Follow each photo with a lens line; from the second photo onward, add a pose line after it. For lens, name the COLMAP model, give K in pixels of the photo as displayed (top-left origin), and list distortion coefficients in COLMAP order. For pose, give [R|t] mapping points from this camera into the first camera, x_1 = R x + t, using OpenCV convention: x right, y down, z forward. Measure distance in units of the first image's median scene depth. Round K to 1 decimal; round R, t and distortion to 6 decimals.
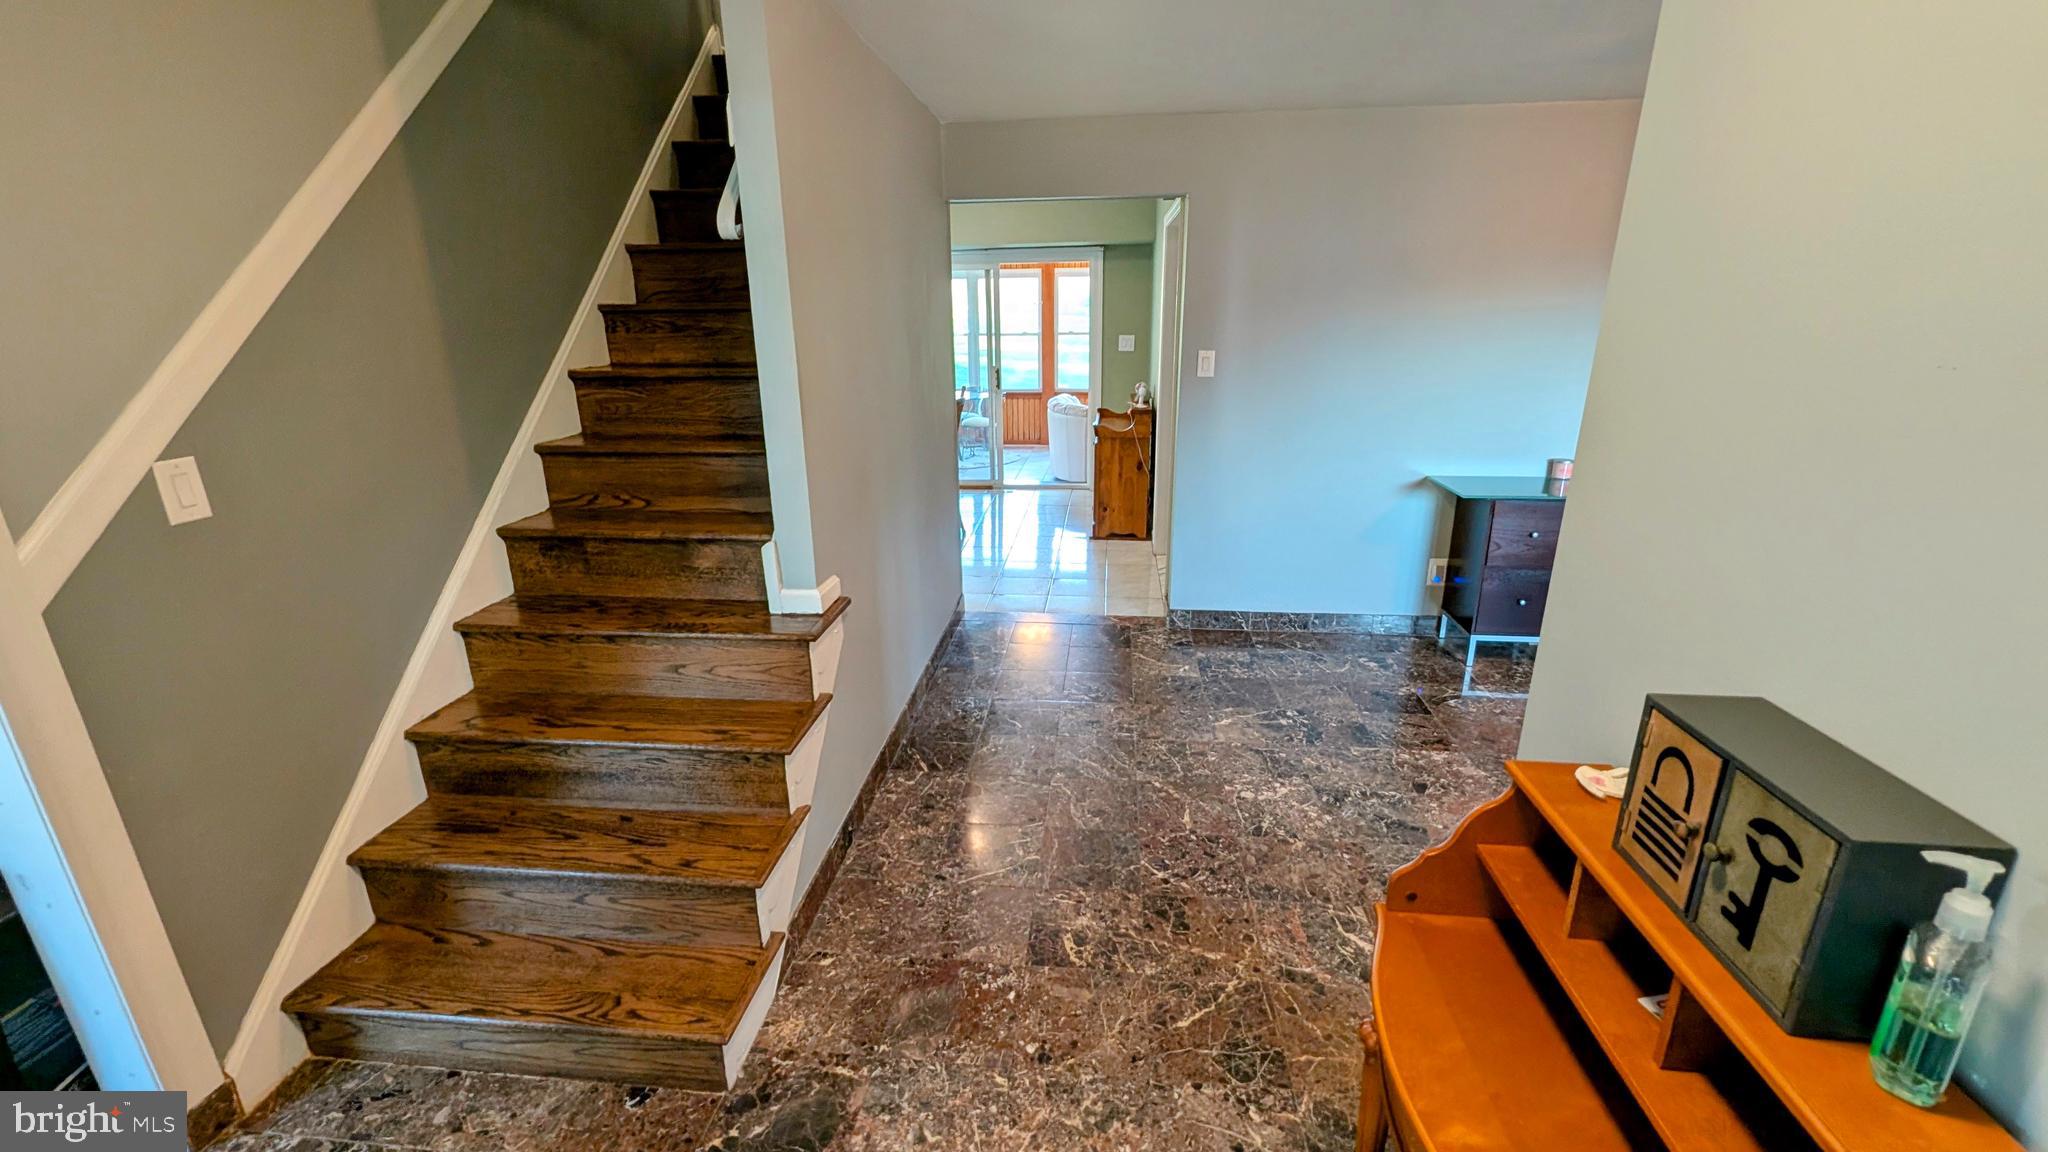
lens RADIAL K [[847.8, 0, 1026.9], [0, 847.8, 582.3], [0, 0, 1]] dist [-0.000681, -0.000120]
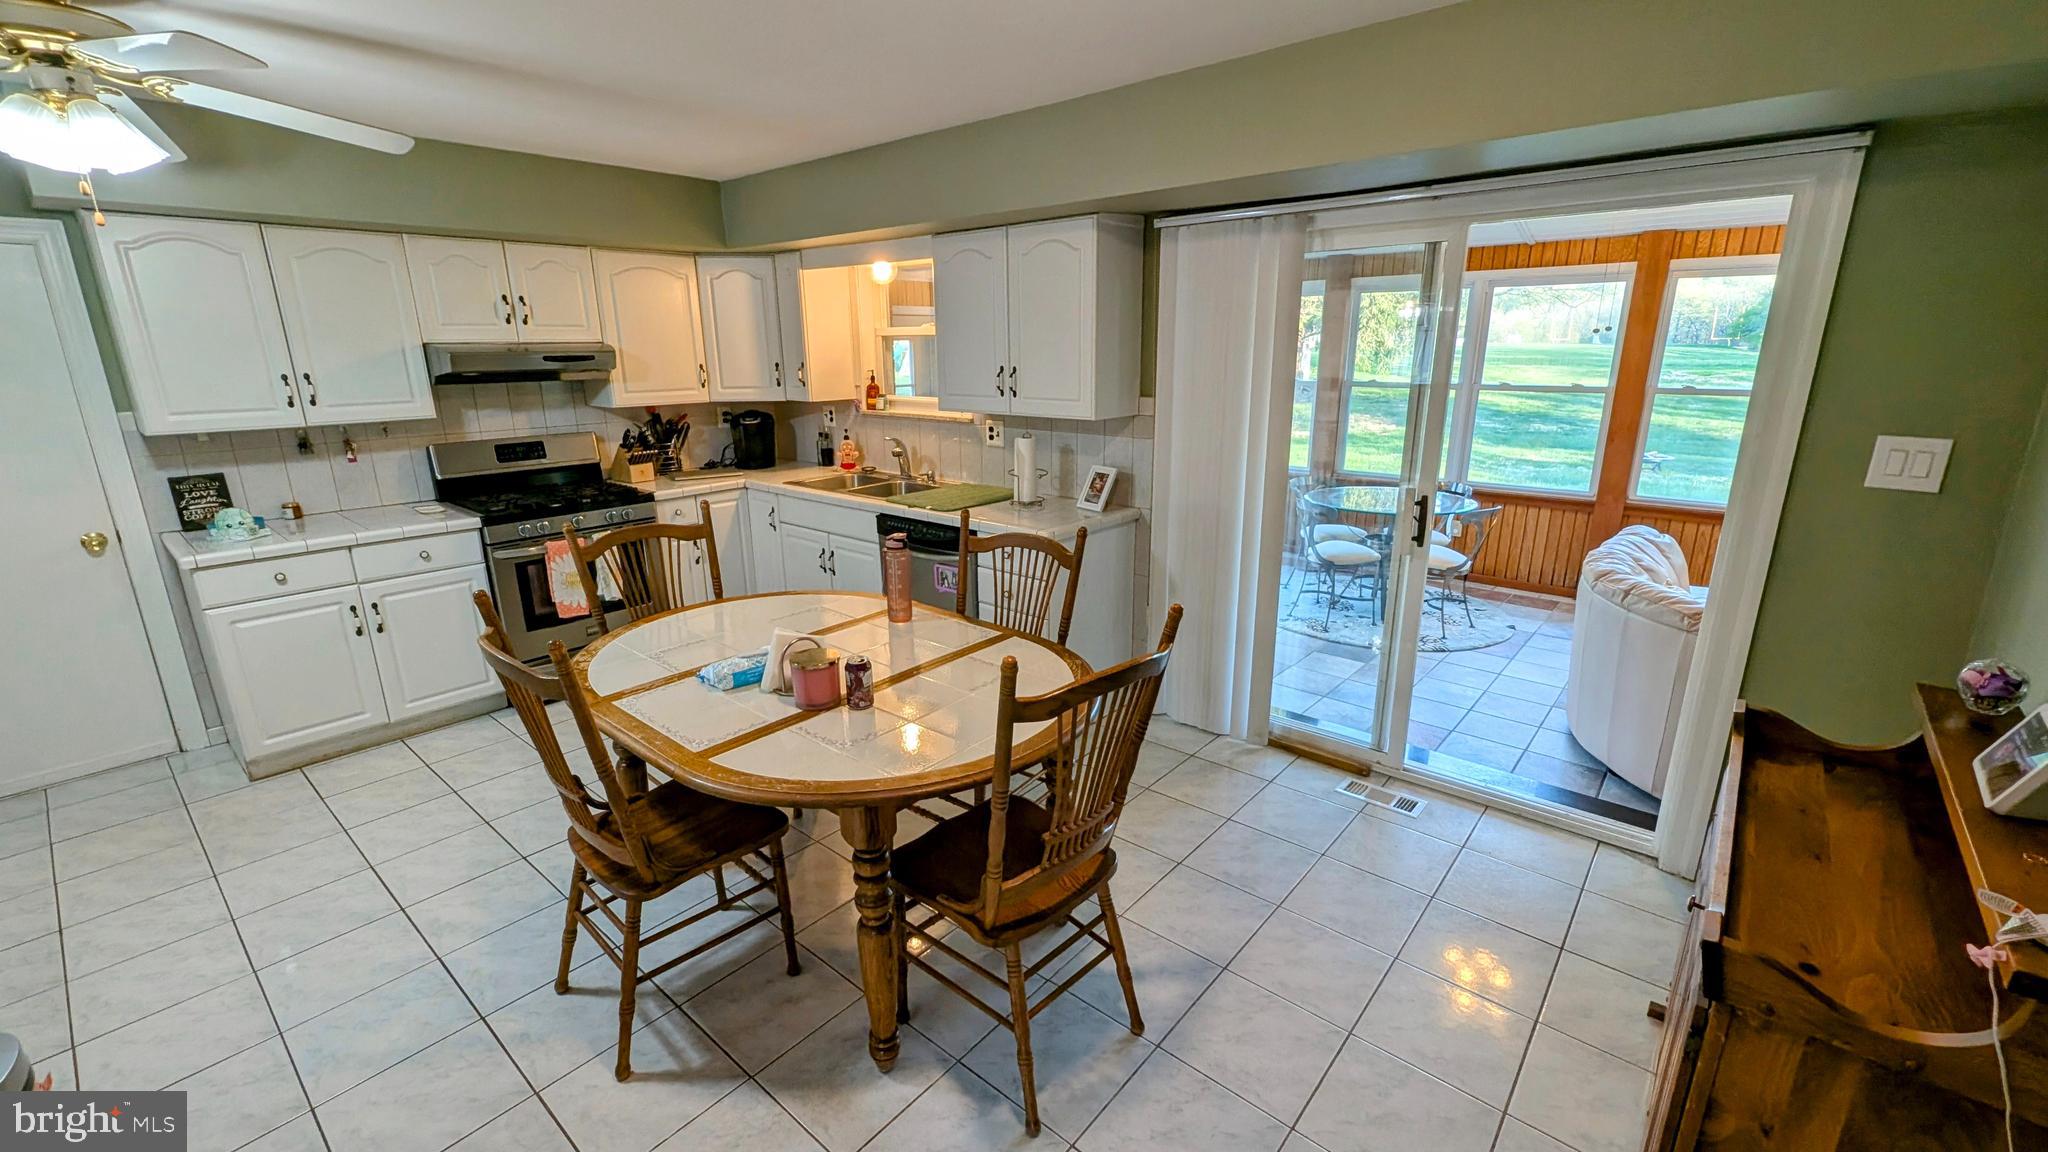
lens RADIAL K [[847.8, 0, 1026.9], [0, 847.8, 582.3], [0, 0, 1]] dist [-0.000681, -0.000120]
pose [[0.821241, 0.154368, -0.549303, 0.111219], [-0.171862, 0.984921, 0.019843, -0.582758], [0.544083, 0.078108, 0.835388, 1.784511]]
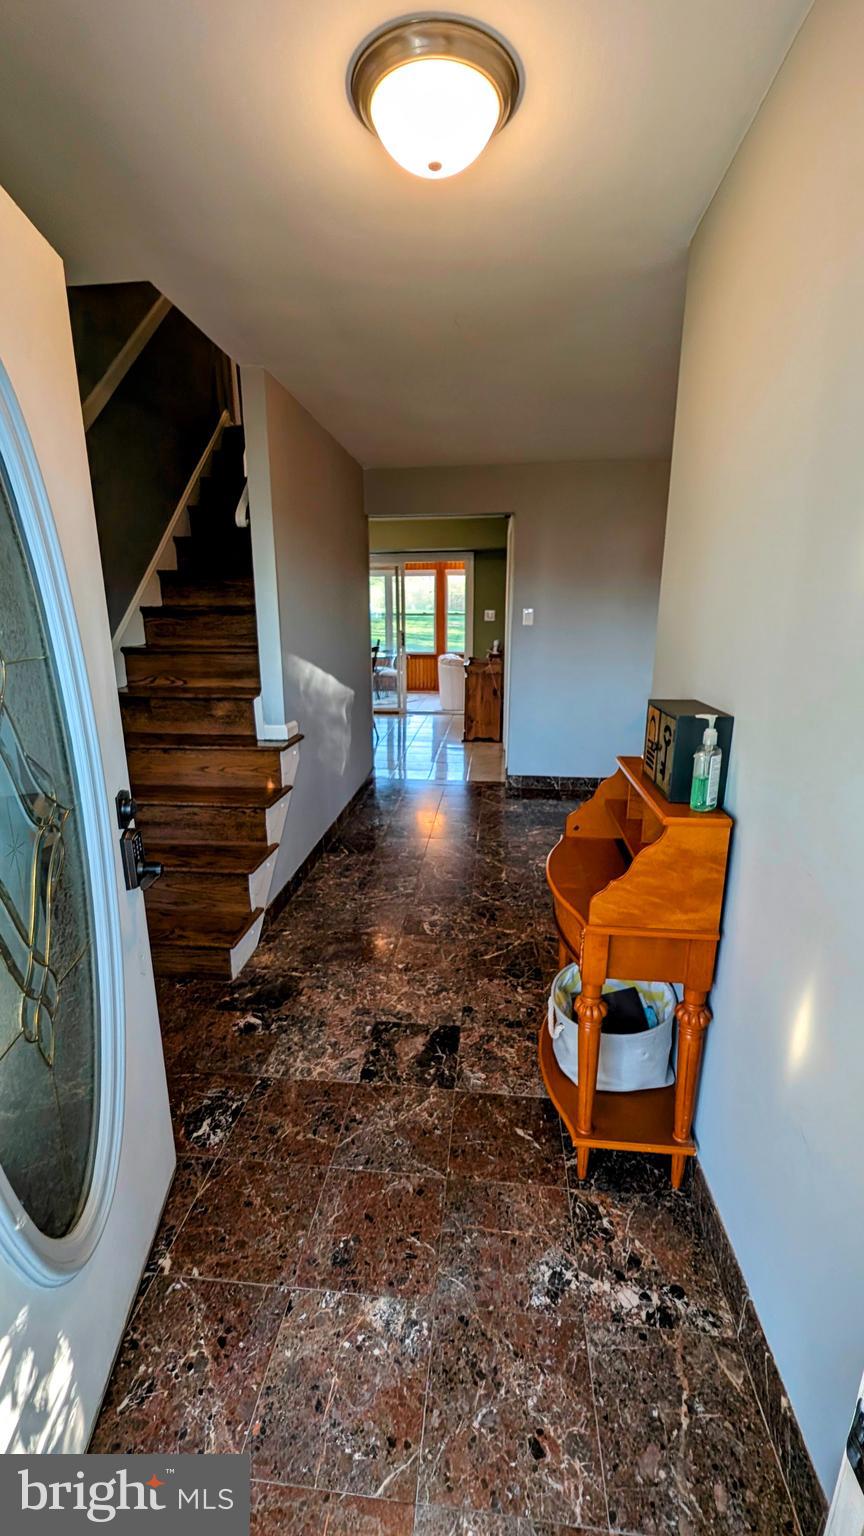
lens RADIAL K [[635.8, 0, 432.0], [0, 635.8, 768.0], [0, 0, 1]] dist [-0.000681, -0.000120]
pose [[0.999970, 0.007606, 0.001571, 0.050066], [-0.007491, 0.997961, -0.063389, 0.164937], [-0.002050, 0.063376, 0.997988, -0.279465]]
